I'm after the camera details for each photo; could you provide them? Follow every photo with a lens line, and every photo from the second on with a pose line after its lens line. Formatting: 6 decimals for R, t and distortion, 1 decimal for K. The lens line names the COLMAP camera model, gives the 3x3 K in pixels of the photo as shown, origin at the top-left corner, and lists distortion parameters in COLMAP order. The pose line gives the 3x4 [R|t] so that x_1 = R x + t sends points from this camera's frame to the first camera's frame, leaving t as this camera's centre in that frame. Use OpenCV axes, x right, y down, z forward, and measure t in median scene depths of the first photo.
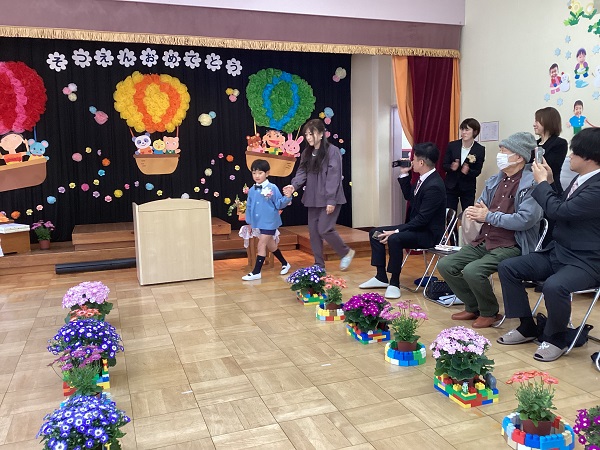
lens RADIAL K [[544.2, 0, 307.7], [0, 544.2, 225.0], [0, 0, 1]] dist [0.136647, -0.238543]
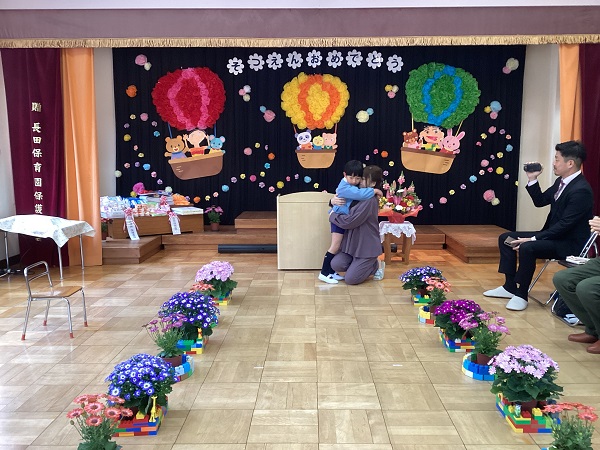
lens RADIAL K [[544.2, 0, 307.7], [0, 544.2, 225.0], [0, 0, 1]] dist [0.136647, -0.238543]
pose [[0.932534, 0.066269, -0.354949, 0.104605], [-0.062388, 0.997801, 0.022382, -0.005534], [0.355652, 0.001273, 0.934618, 0.003480]]
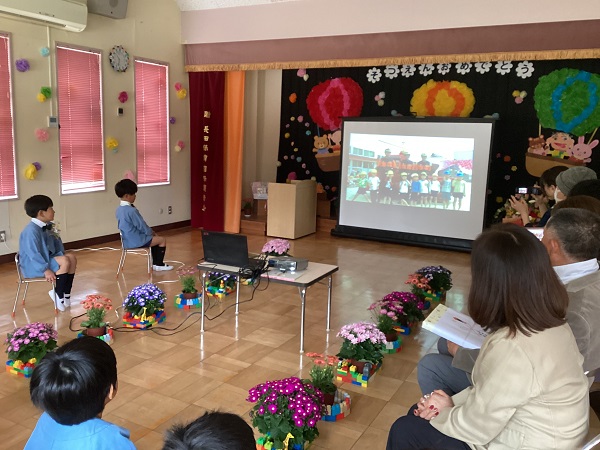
lens RADIAL K [[545.6, 0, 294.4], [0, 545.6, 228.0], [0, 0, 1]] dist [0.126489, -0.246665]
pose [[0.649185, 0.174129, -0.740431, 0.437583], [-0.140452, 0.984146, 0.108302, -0.056539], [0.747551, 0.033687, 0.663350, 0.020575]]
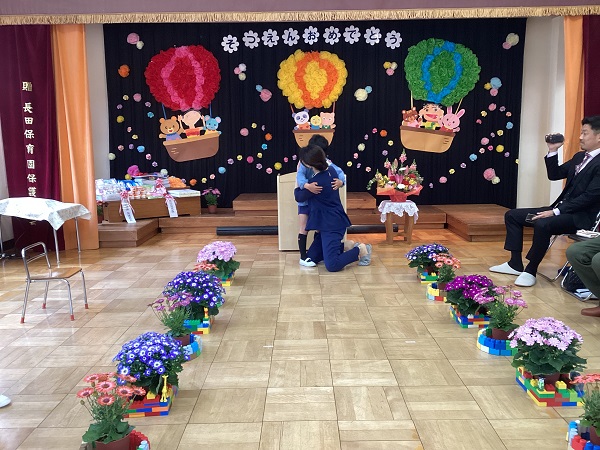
lens RADIAL K [[544.2, 0, 307.7], [0, 544.2, 225.0], [0, 0, 1]] dist [0.136647, -0.238543]
pose [[0.938615, 0.062482, -0.339260, 0.086015], [-0.049531, 0.997680, 0.046710, 0.005557], [0.341391, -0.027039, 0.939532, 0.013042]]
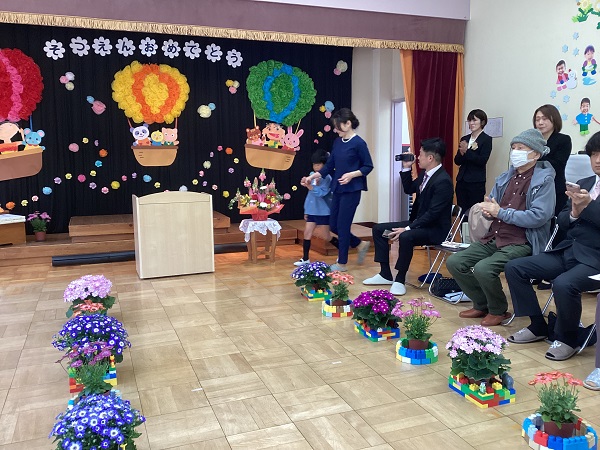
lens RADIAL K [[544.2, 0, 307.7], [0, 544.2, 225.0], [0, 0, 1]] dist [0.136647, -0.238543]
pose [[0.999756, 0.012188, 0.018425, -0.018893], [-0.012385, 0.999867, 0.010635, -0.000734], [-0.018293, -0.010861, 0.999774, 0.009594]]
